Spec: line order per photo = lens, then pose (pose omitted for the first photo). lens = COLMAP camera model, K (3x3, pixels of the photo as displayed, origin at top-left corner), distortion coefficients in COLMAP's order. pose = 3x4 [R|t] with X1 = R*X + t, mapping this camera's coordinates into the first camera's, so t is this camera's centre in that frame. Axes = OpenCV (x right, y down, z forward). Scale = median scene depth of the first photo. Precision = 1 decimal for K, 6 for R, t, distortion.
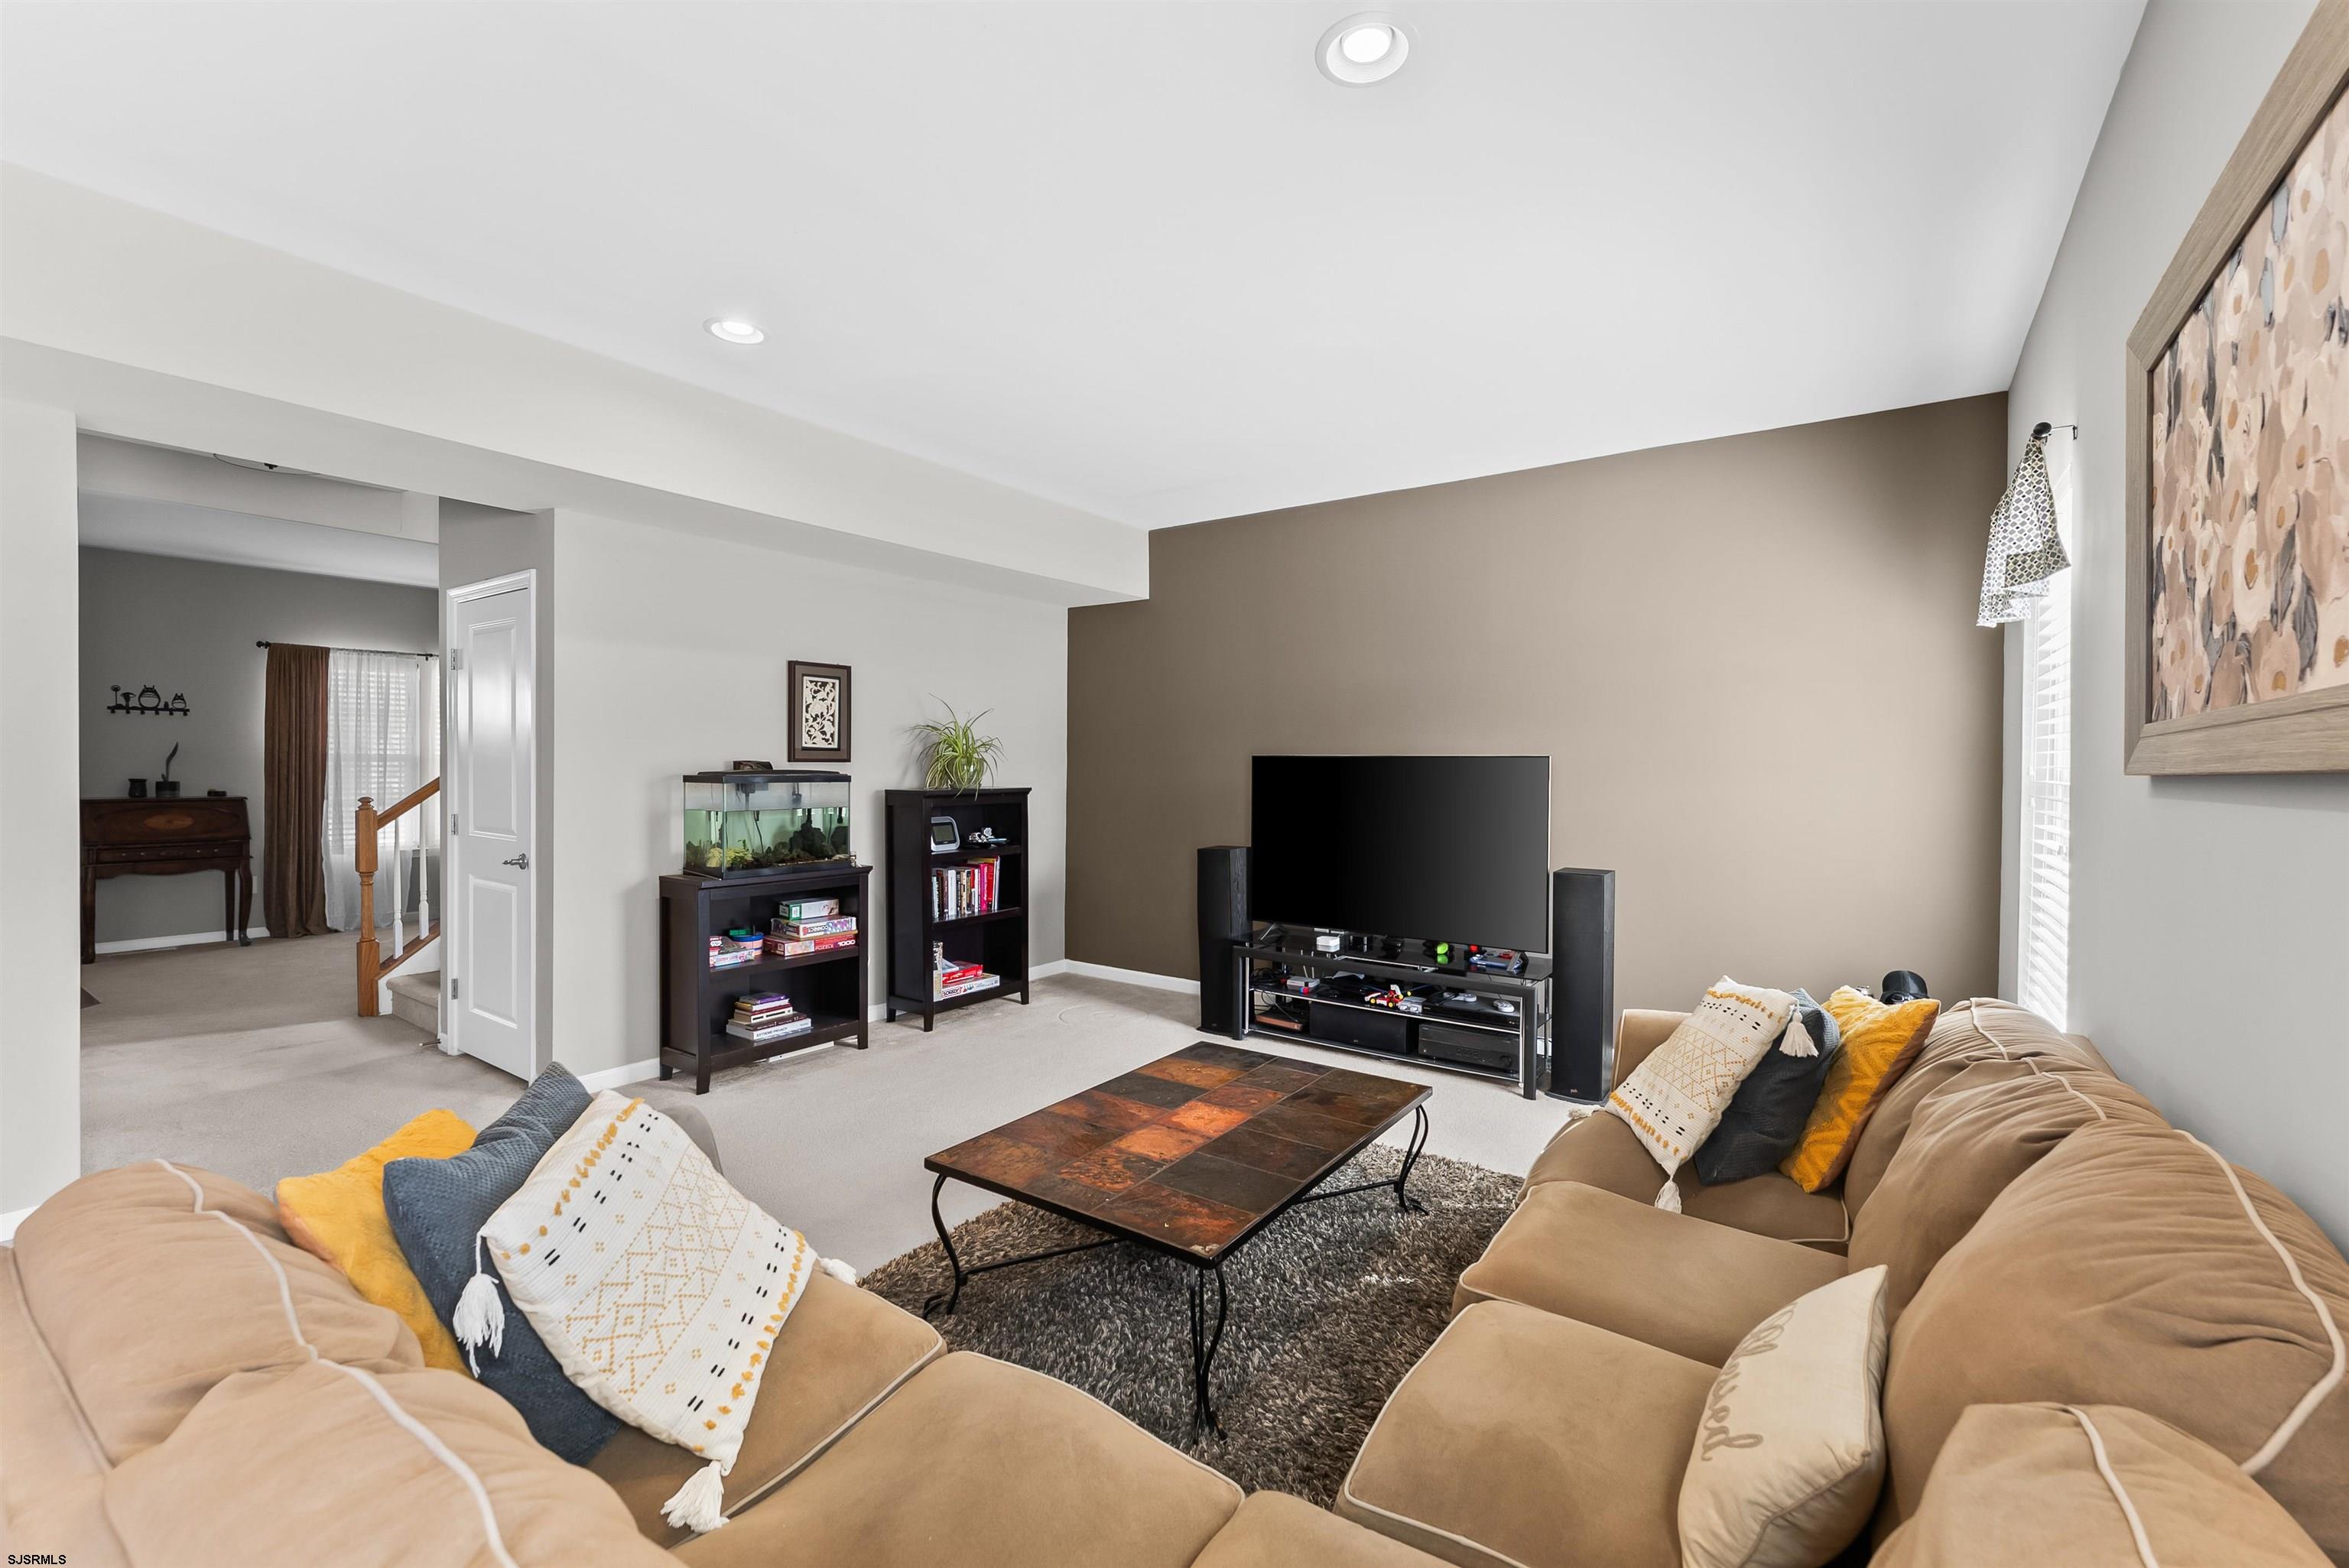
lens RADIAL K [[985.4, 0, 1179.5], [0, 985.4, 780.0], [0, 0, 1]] dist [-0.000641, -0.000285]
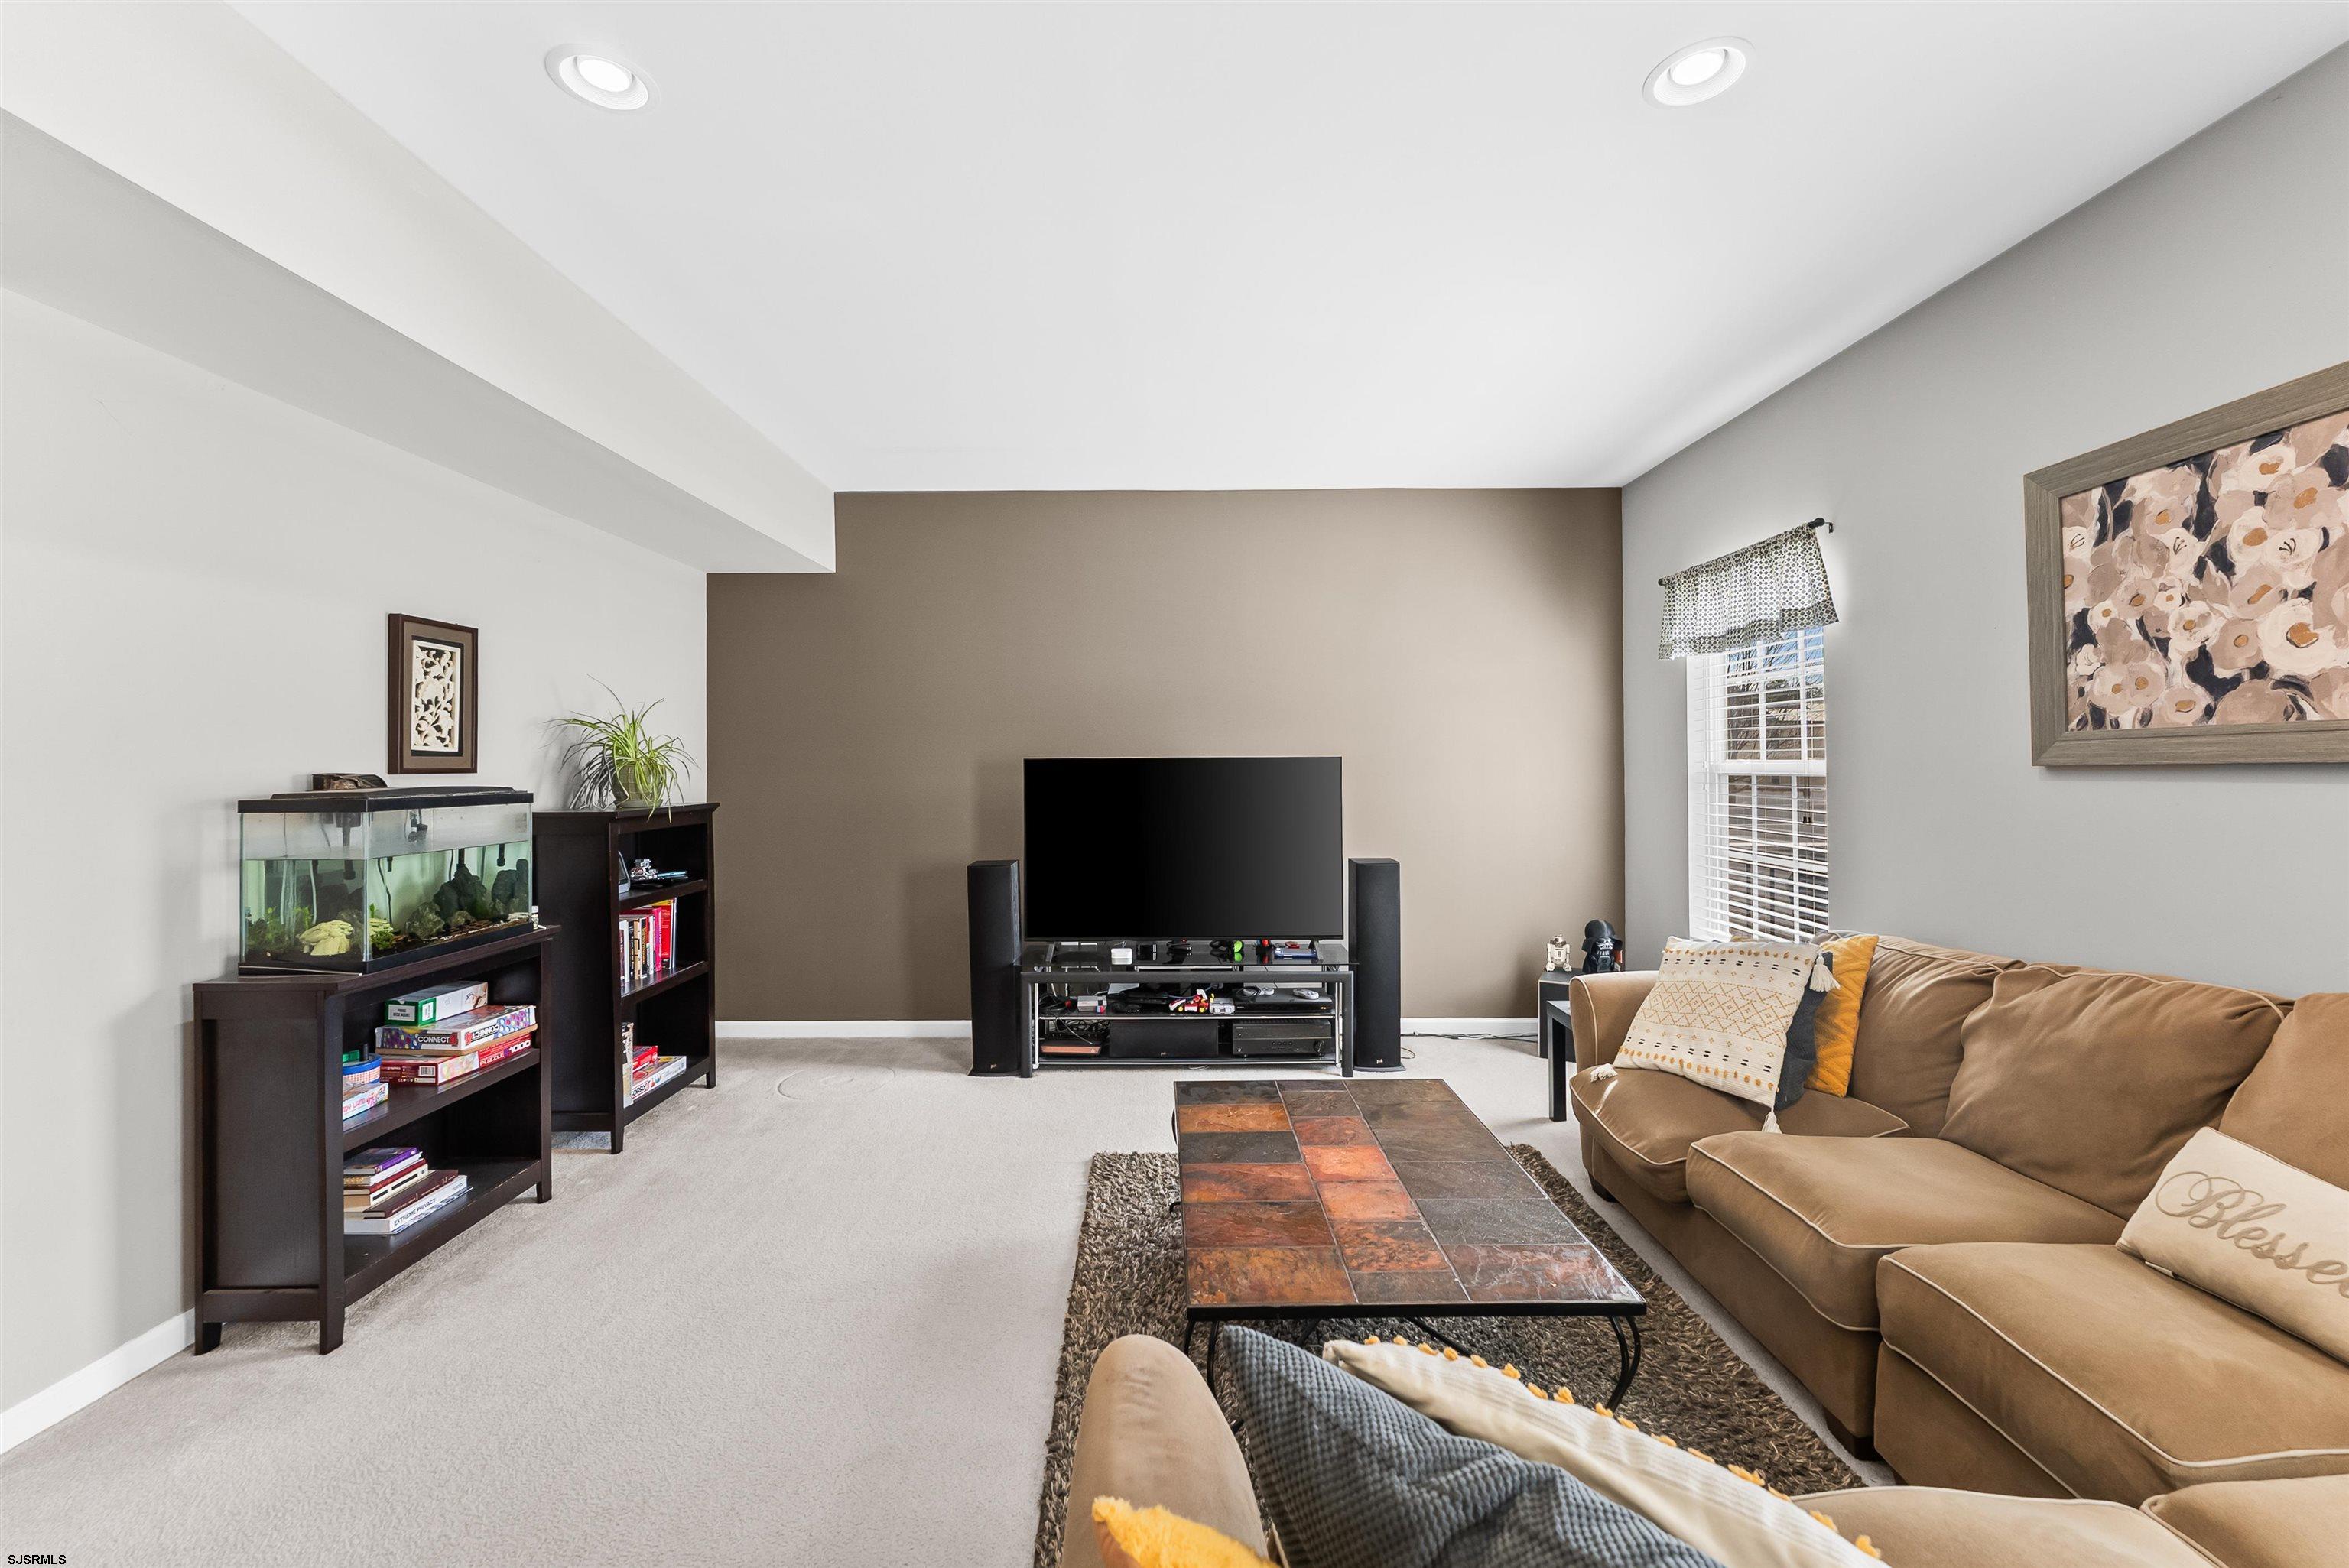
lens RADIAL K [[970.1, 0, 1169.9], [0, 970.1, 766.1], [0, 0, 1]] dist [-0.000508, -0.000348]
pose [[0.814758, -0.012391, 0.579669, -0.359384], [0.021732, 0.999722, -0.009175, -0.007386], [-0.579394, 0.020073, 0.814800, 0.214743]]
